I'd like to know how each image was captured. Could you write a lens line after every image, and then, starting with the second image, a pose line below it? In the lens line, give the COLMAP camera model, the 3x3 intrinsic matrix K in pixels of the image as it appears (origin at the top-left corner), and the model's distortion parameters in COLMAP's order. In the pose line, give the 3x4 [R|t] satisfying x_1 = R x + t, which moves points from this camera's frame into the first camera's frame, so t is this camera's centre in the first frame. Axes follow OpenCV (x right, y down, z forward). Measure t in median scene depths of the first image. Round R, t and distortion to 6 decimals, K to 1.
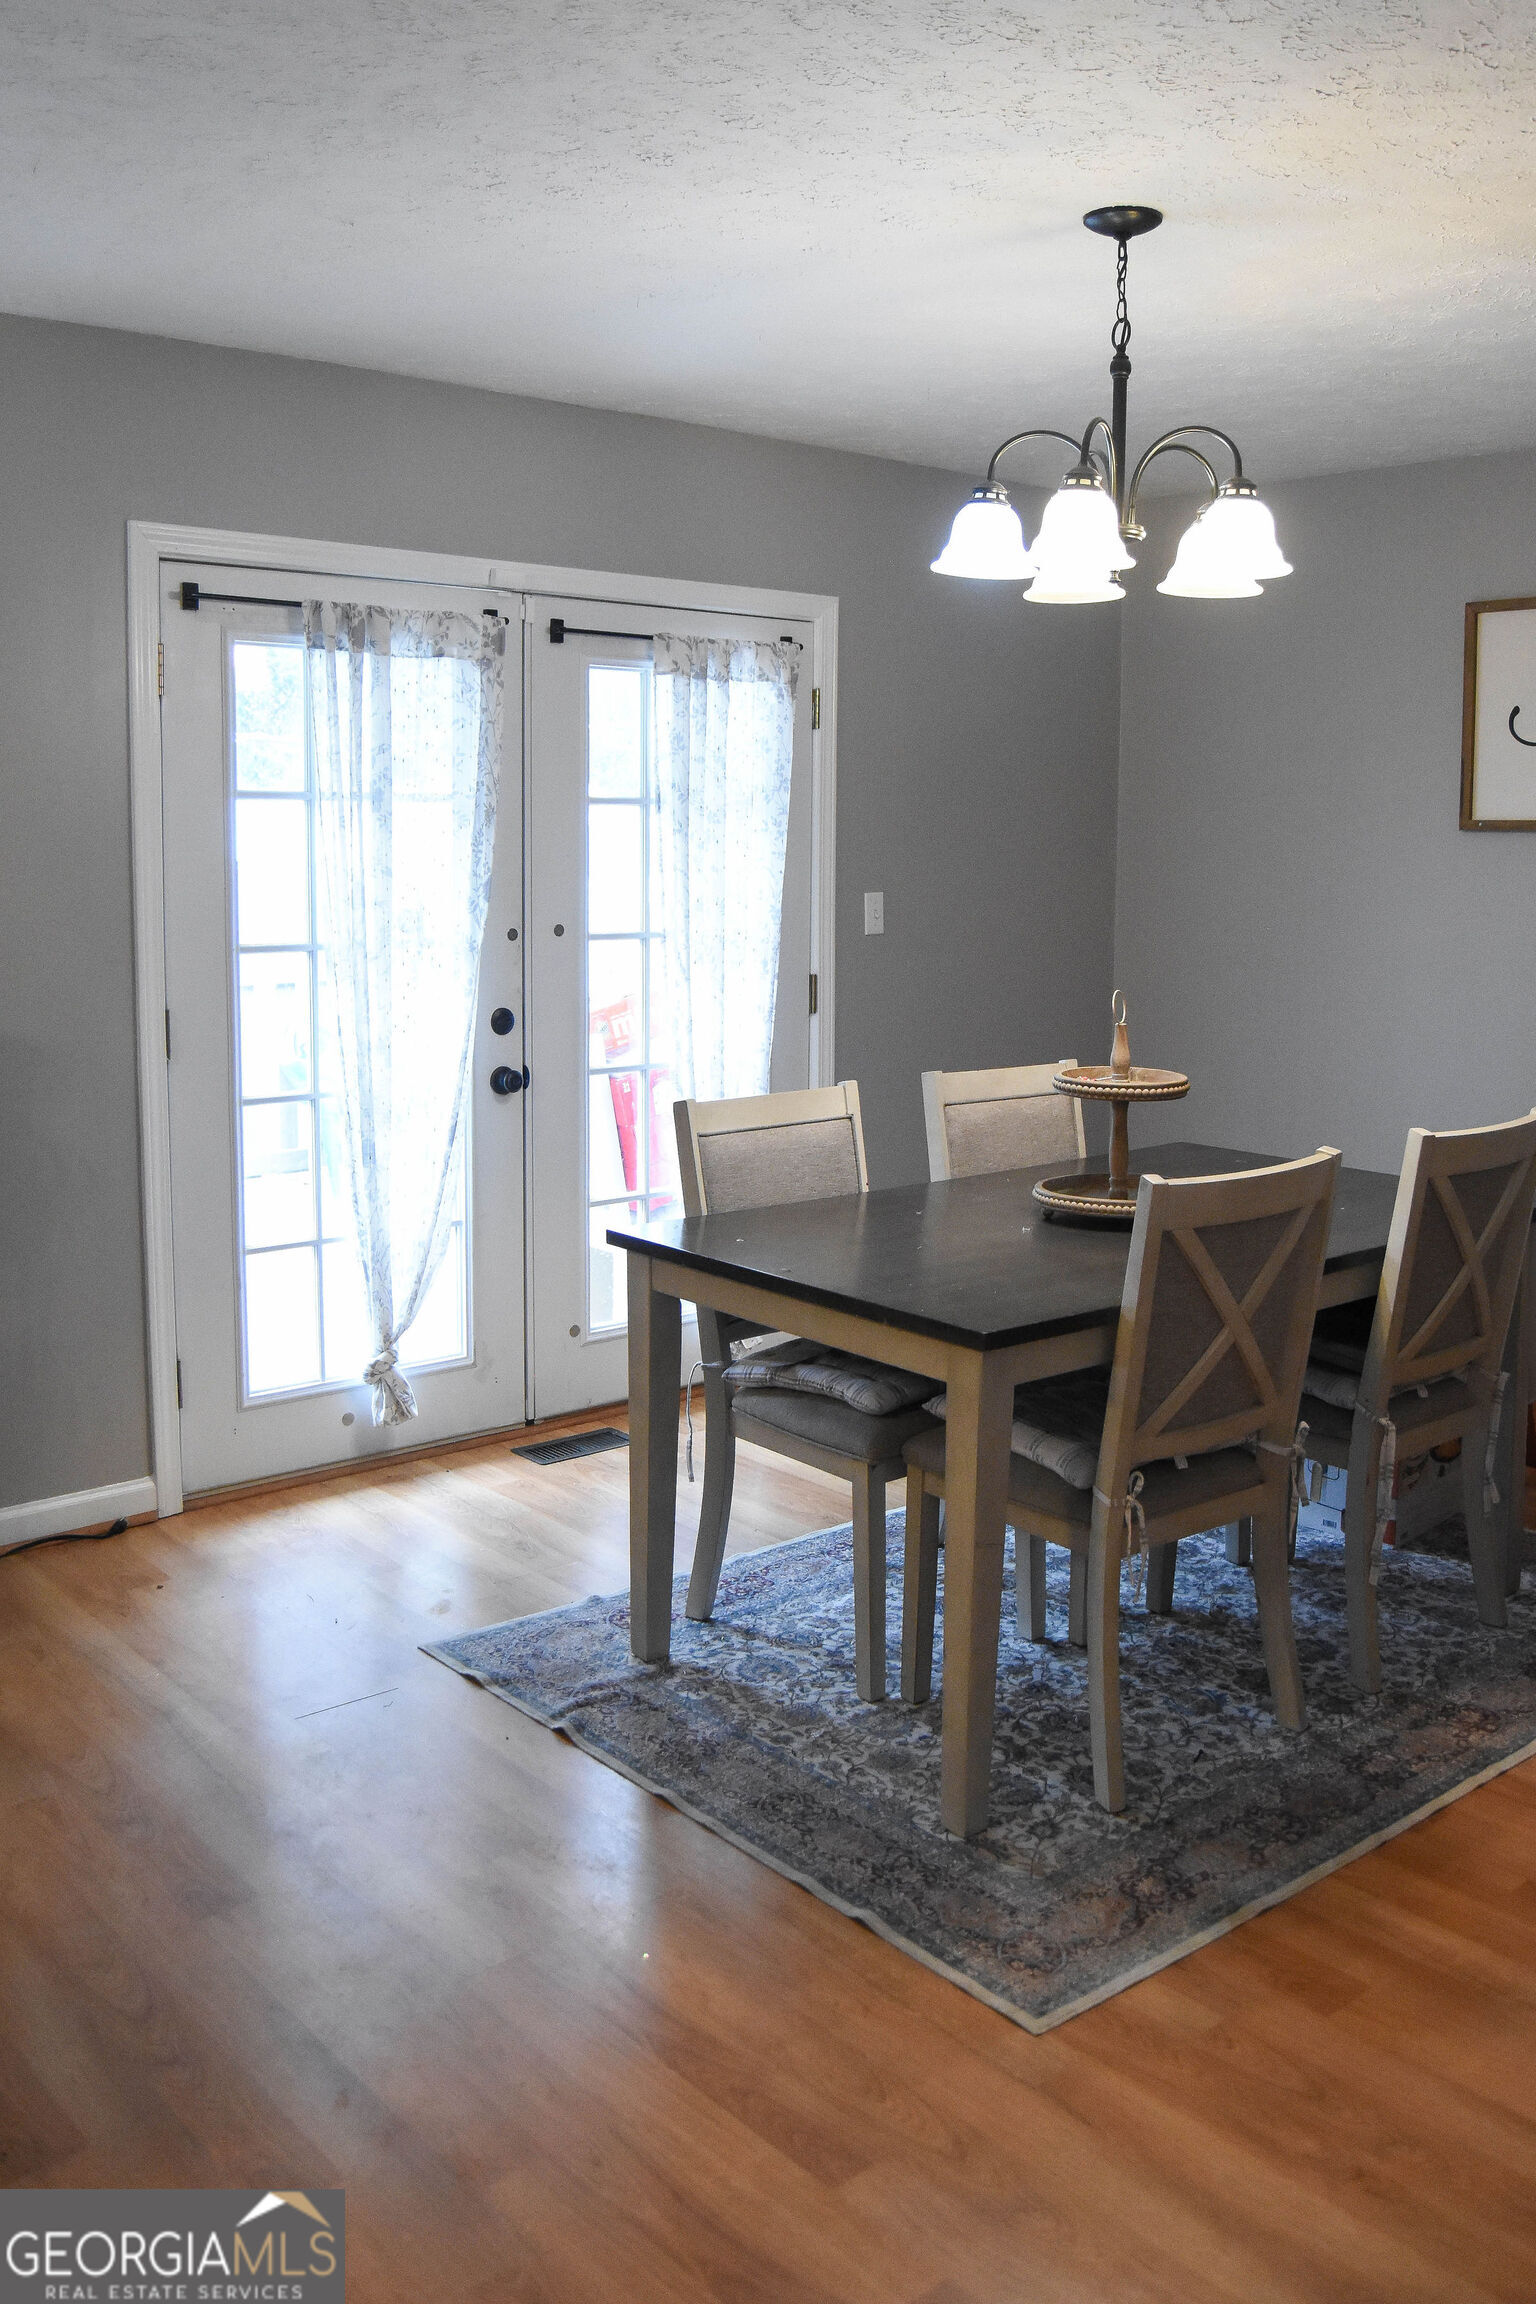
lens RADIAL K [[2054.1, 0, 757.5], [0, 2054.1, 1106.0], [0, 0, 1]] dist [-0.089555, 0.033408]
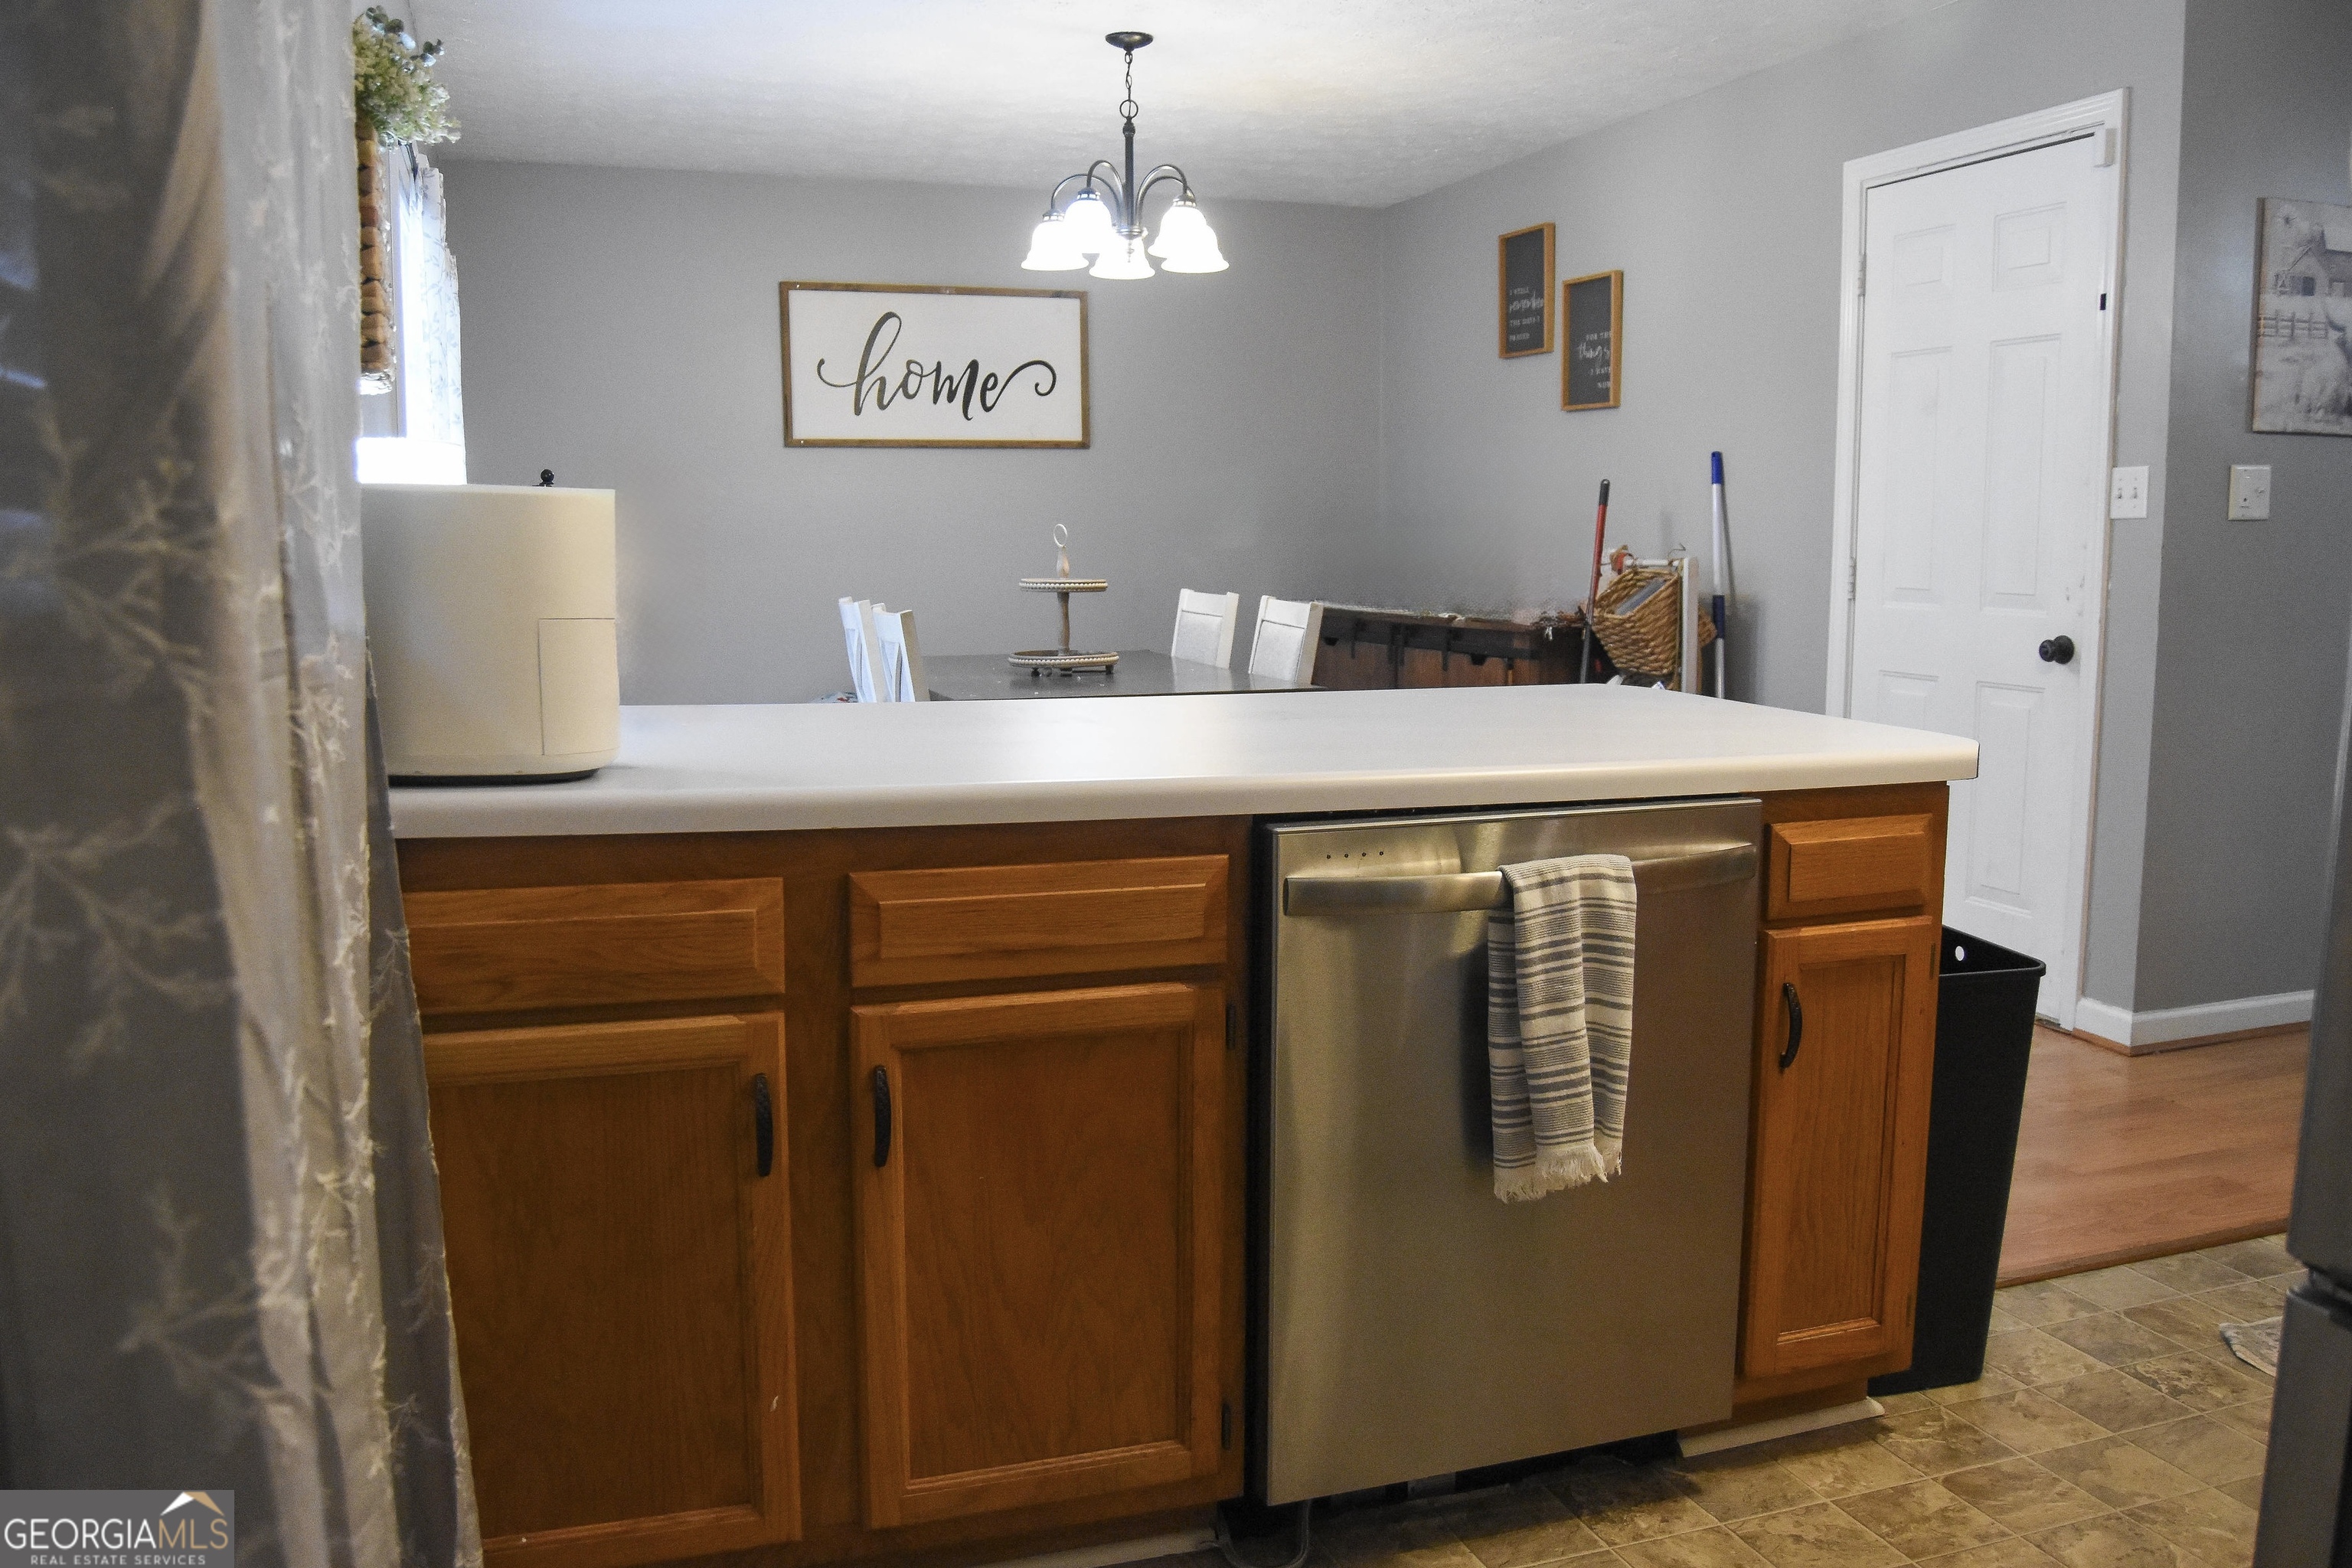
lens RADIAL K [[2153.3, 0, 1172.3], [0, 2153.3, 886.3], [0, 0, 1]] dist [-0.087983, 0.028629]
pose [[0.295807, -0.147539, 0.943785, -1.315530], [0.130446, 0.984984, 0.113095, 0.038686], [-0.946299, 0.089659, 0.310611, 0.424519]]
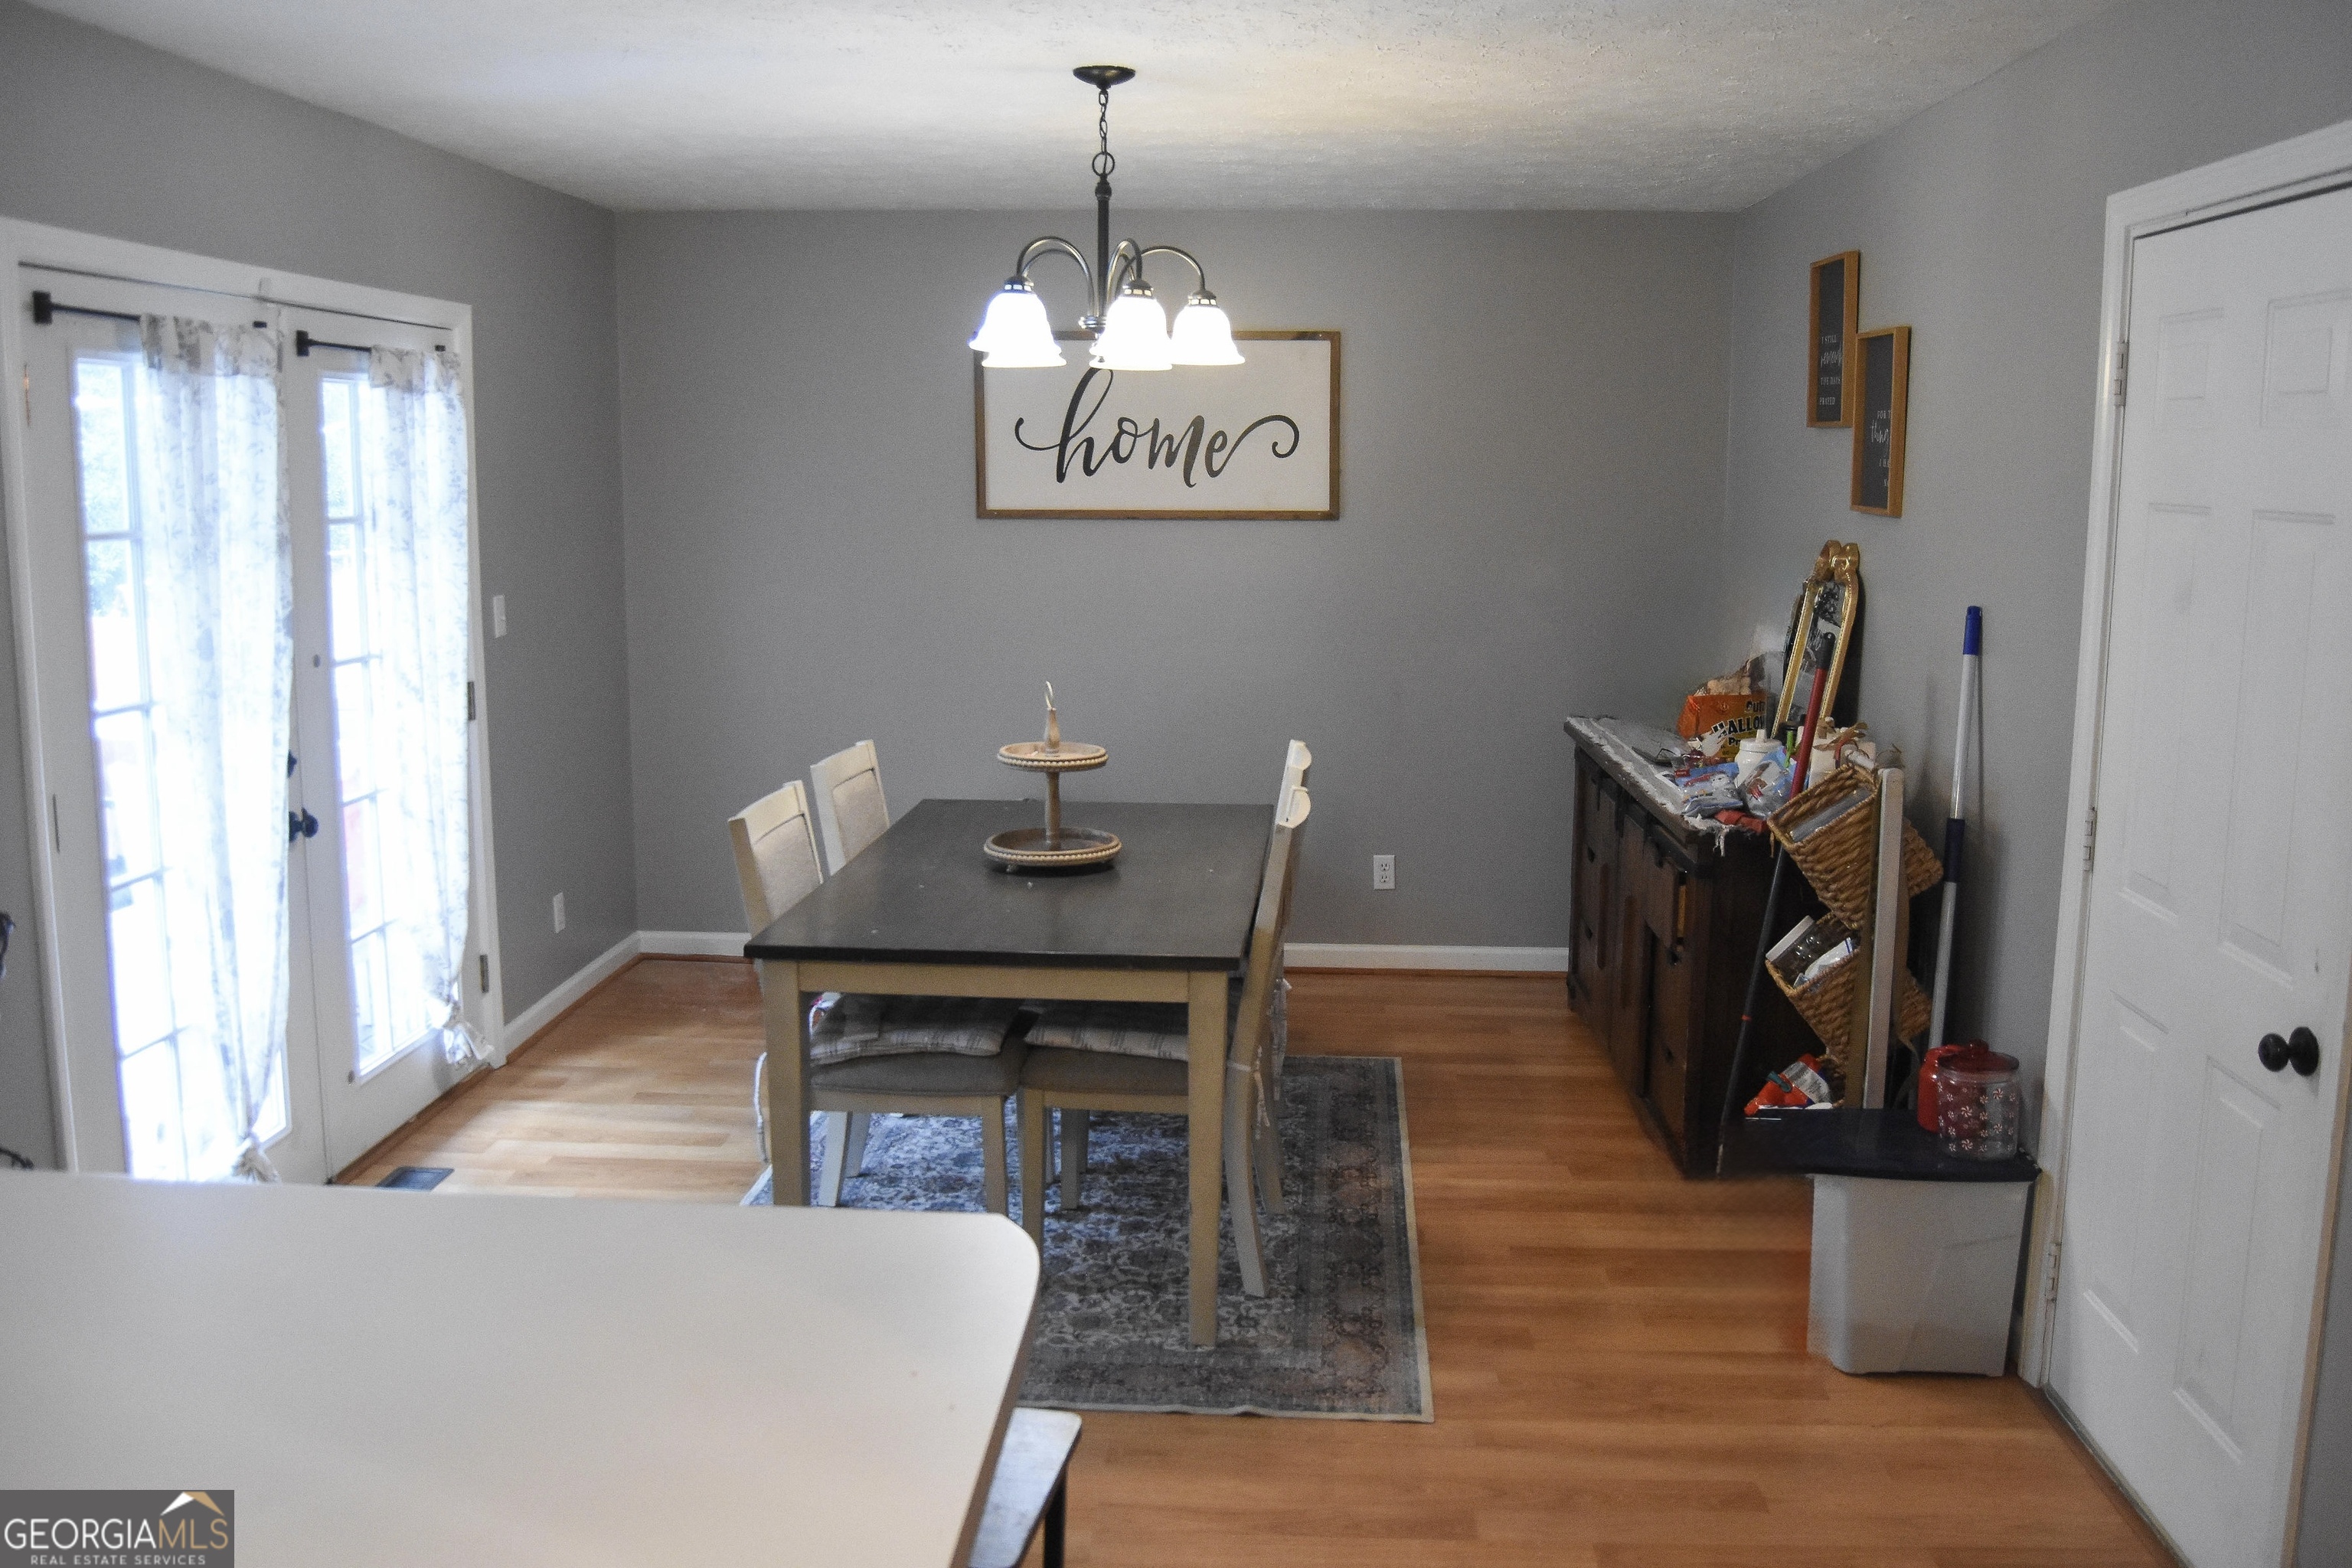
lens RADIAL K [[2096.9, 0, 1176.0], [0, 2096.9, 784.0], [0, 0, 1]] dist [-0.089555, 0.033408]
pose [[0.666111, -0.121133, 0.735950, -0.683938], [0.095889, 0.992443, 0.076560, -0.081439], [-0.739663, 0.019572, 0.672693, 0.088562]]
